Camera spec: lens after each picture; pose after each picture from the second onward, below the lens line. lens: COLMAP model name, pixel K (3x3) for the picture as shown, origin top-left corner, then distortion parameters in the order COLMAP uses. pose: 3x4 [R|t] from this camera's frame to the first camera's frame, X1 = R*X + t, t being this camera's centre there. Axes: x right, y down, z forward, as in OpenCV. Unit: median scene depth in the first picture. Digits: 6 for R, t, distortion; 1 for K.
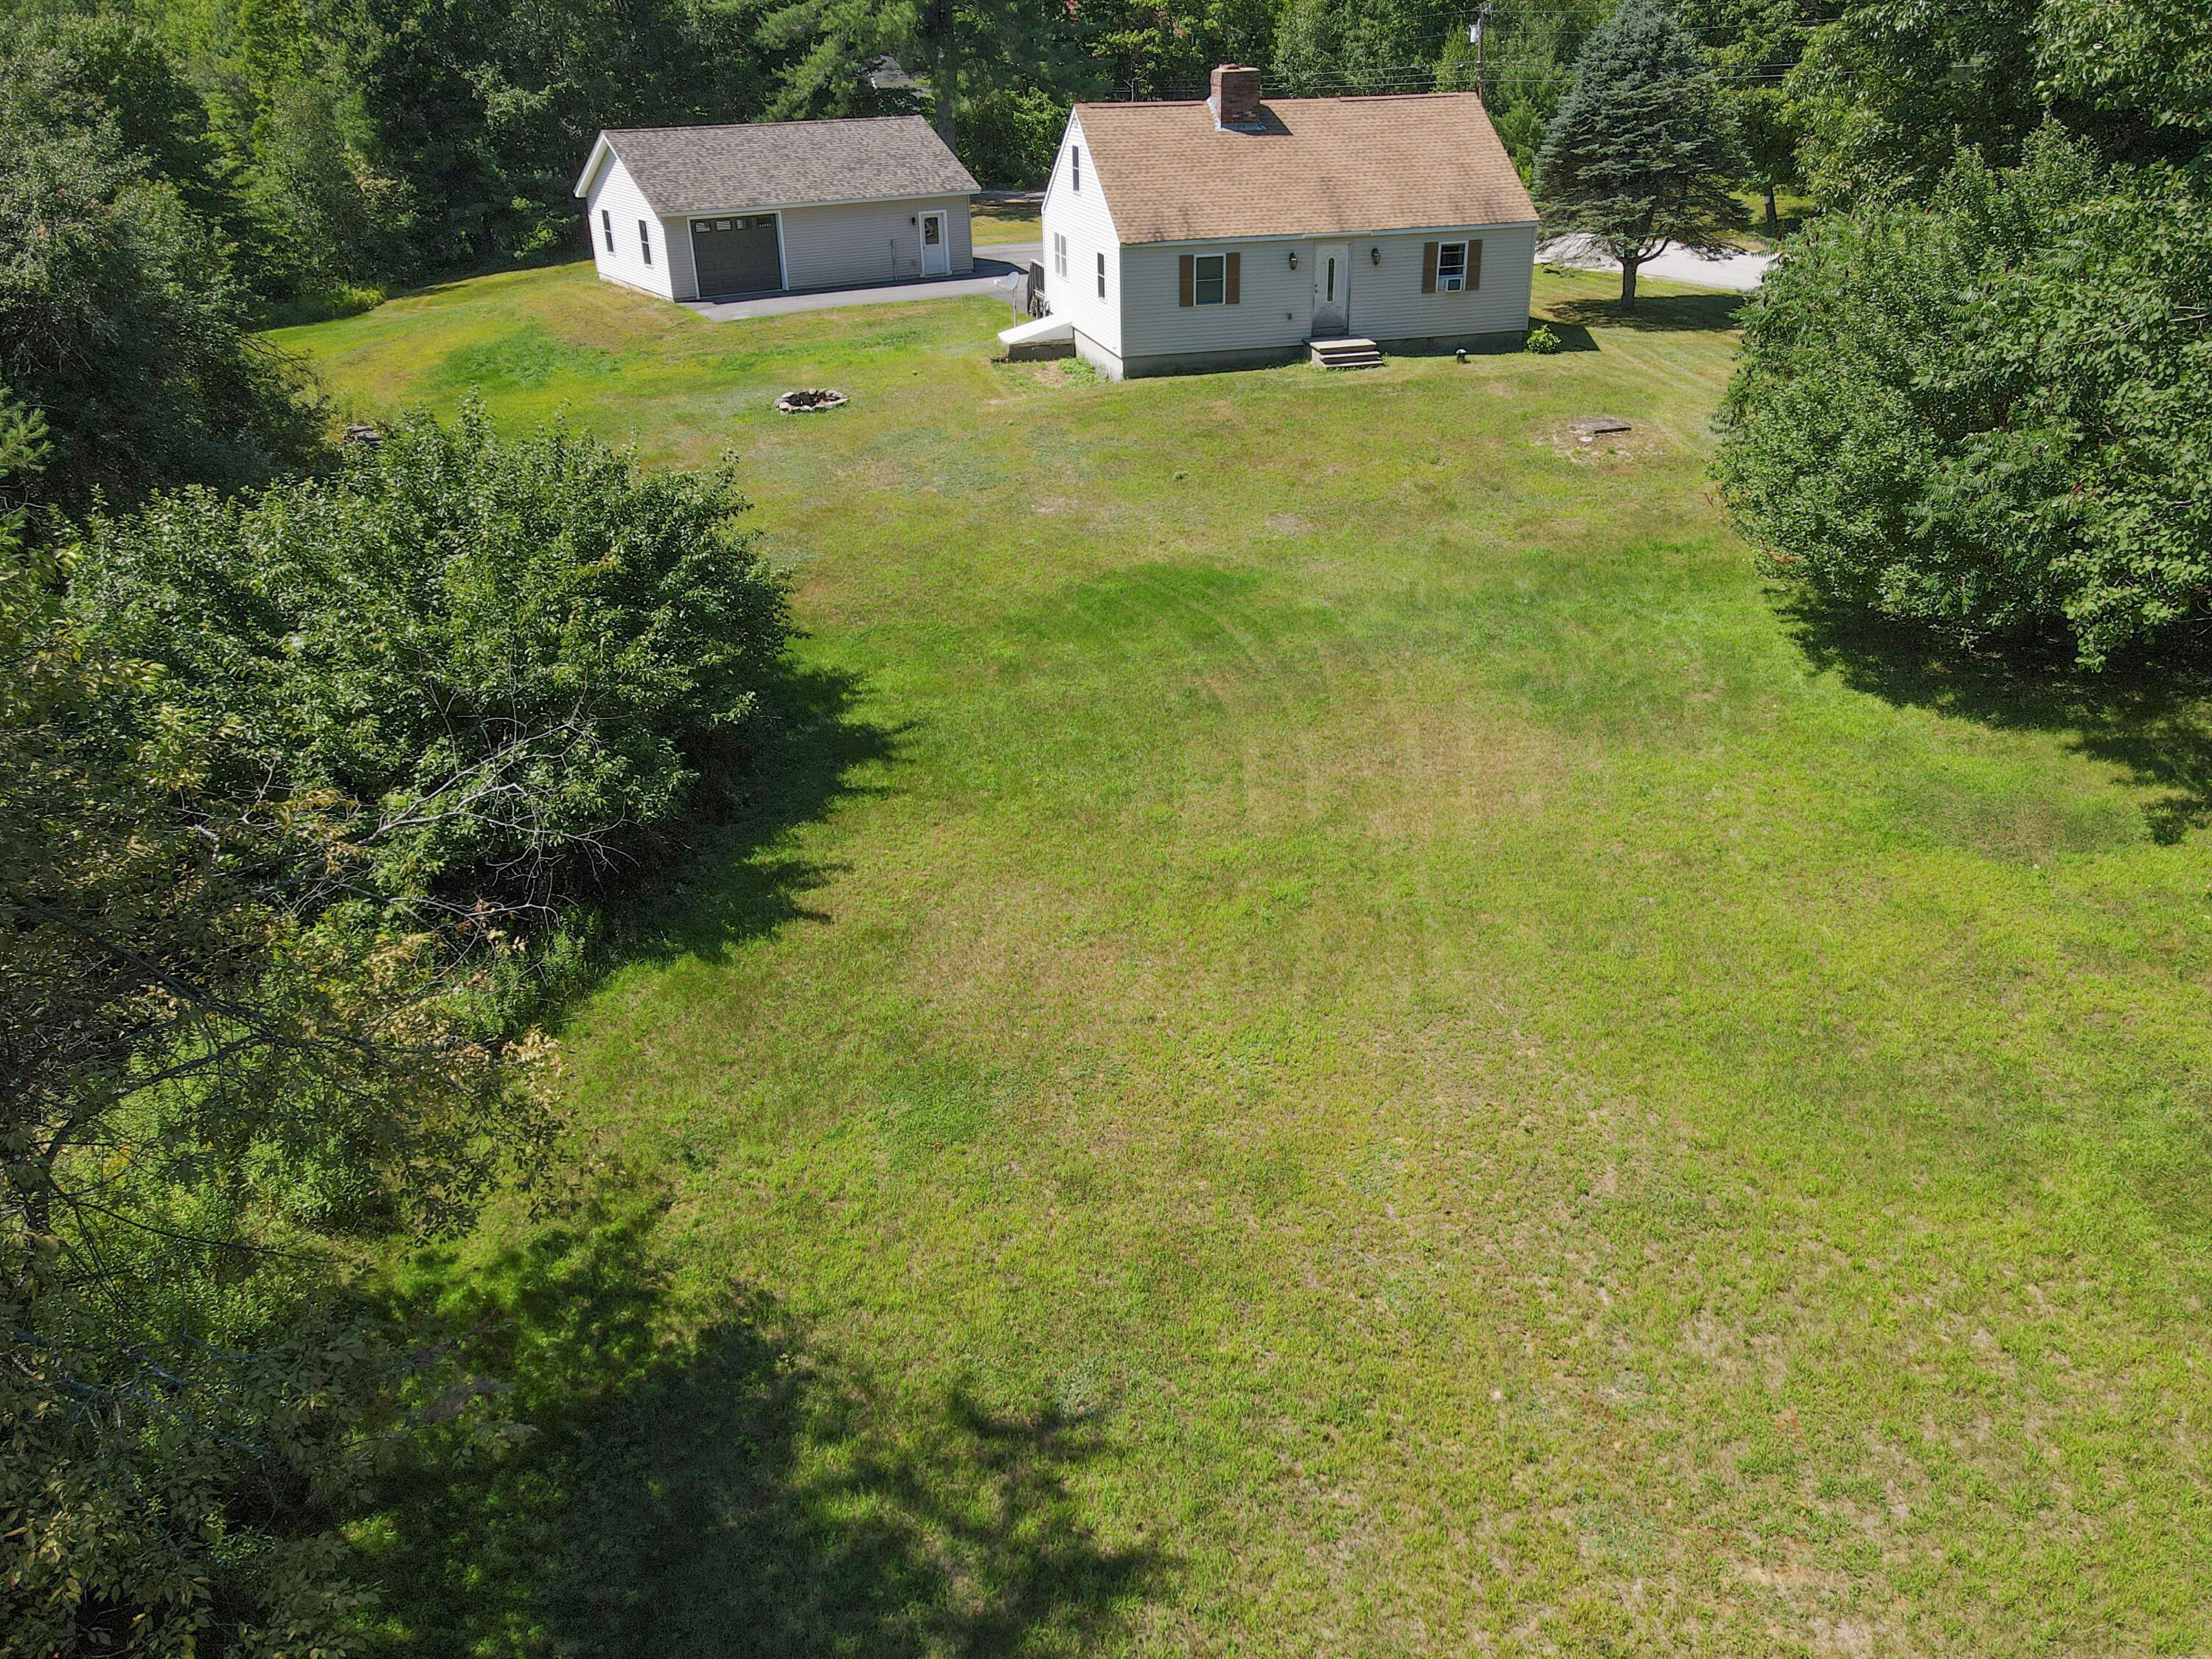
lens RADIAL K [[1582.8, 0, 1159.8], [0, 1582.8, 826.6], [0, 0, 1]] dist [0.023764, 0.003530]
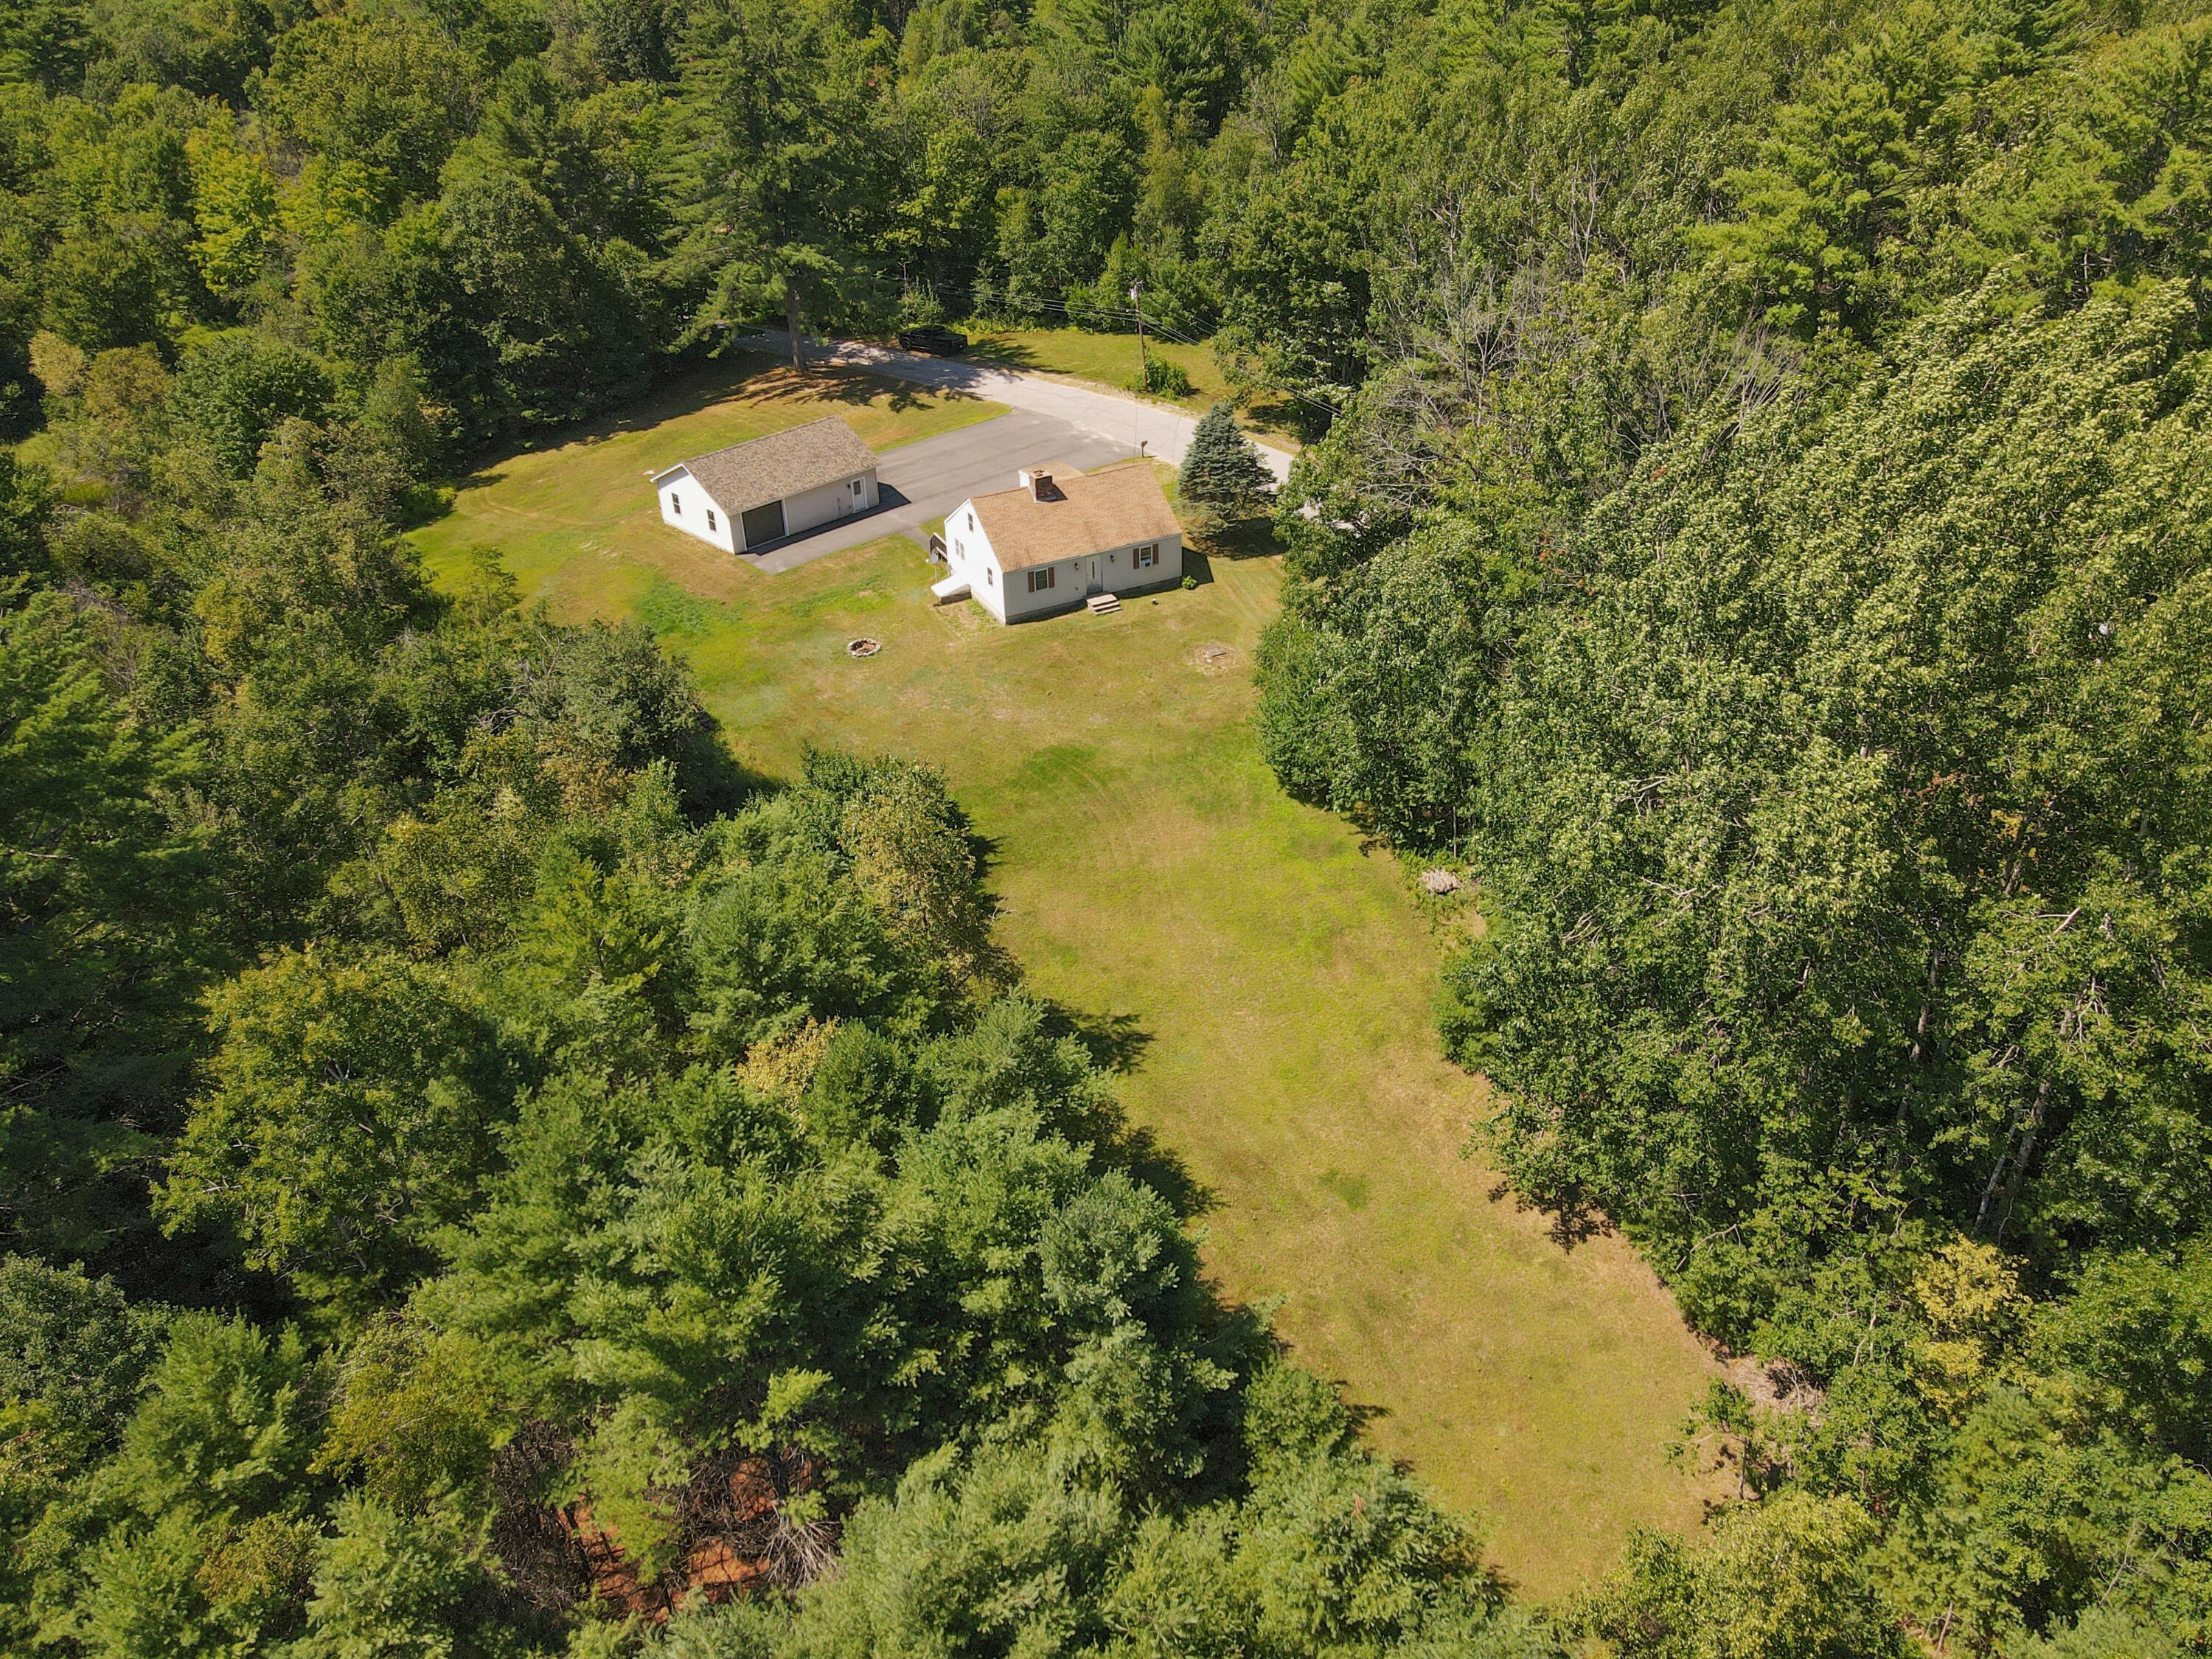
lens RADIAL K [[1582.8, 0, 1159.8], [0, 1582.8, 826.6], [0, 0, 1]] dist [0.023764, 0.003530]
pose [[0.977981, -0.113015, 0.175447, -0.177330], [0.091056, 0.987515, 0.128542, -0.205034], [-0.187784, -0.109736, 0.976061, -0.936879]]
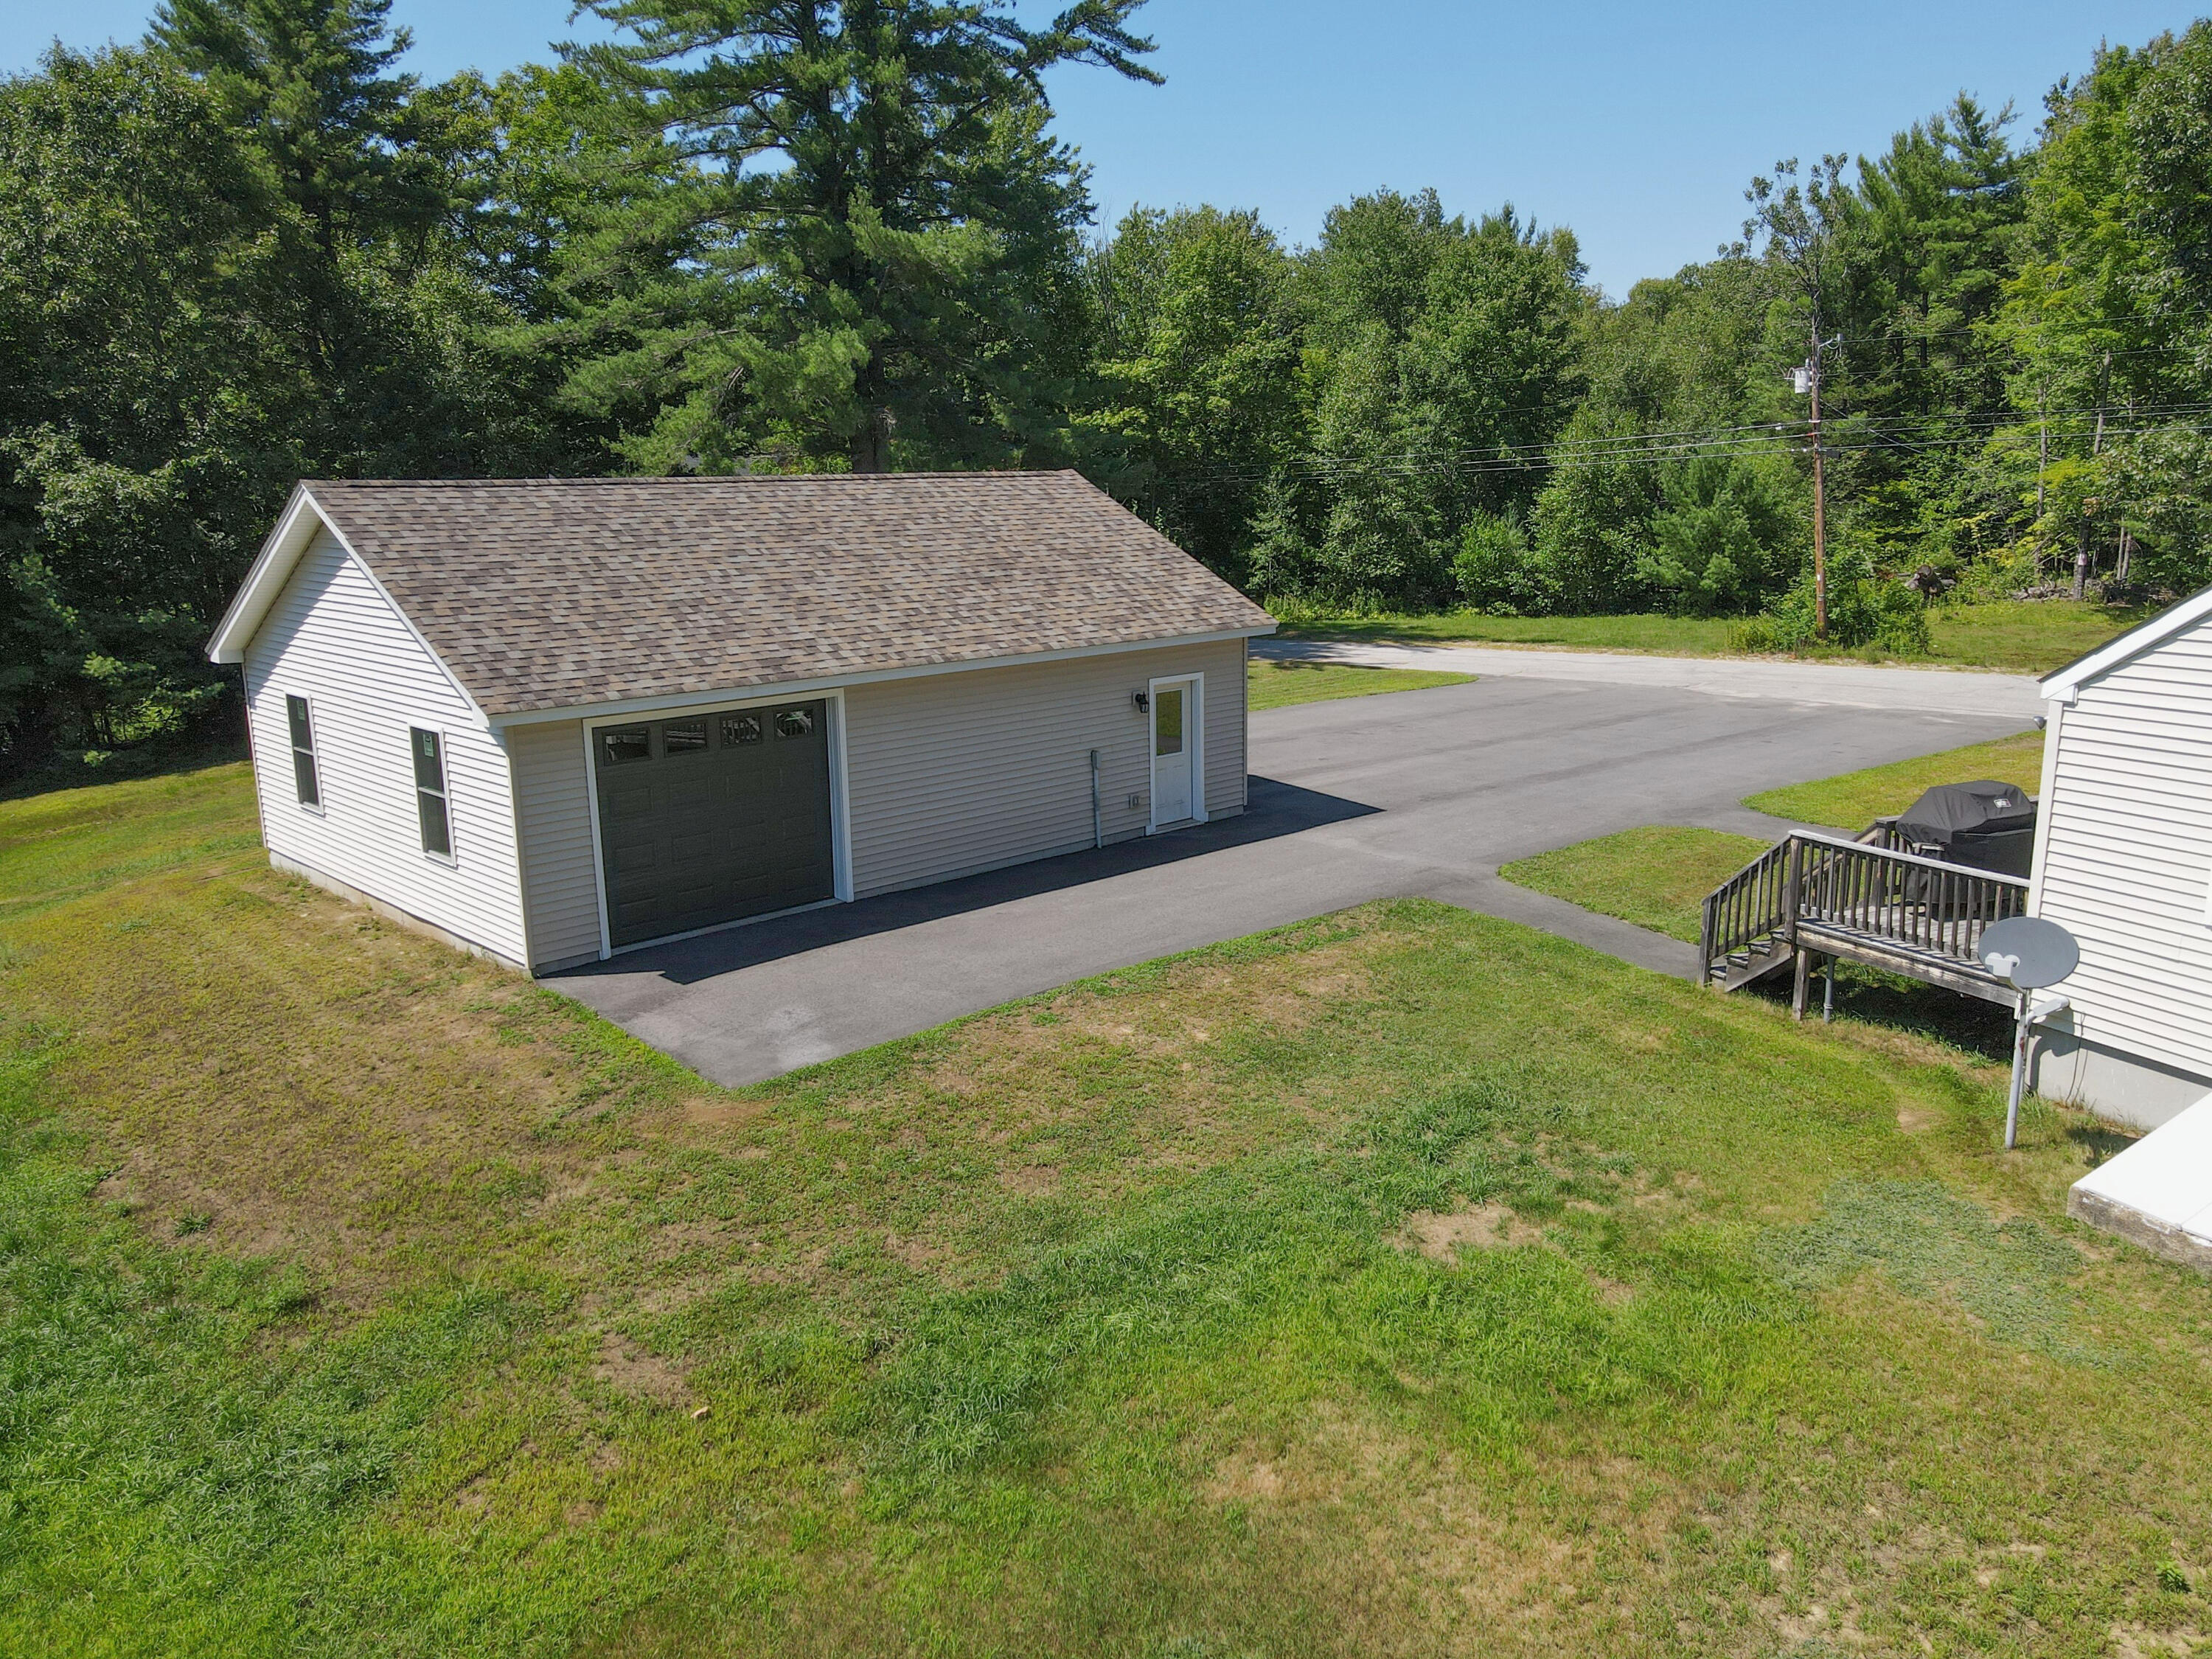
lens RADIAL K [[1565.3, 0, 1108.0], [0, 1565.3, 863.9], [0, 0, 1]] dist [-0.001361, 0.039834]
pose [[0.983813, -0.040445, 0.174576, -0.242861], [0.079144, 0.972102, -0.220802, -0.270187], [-0.160775, 0.231045, 0.959567, 0.670982]]
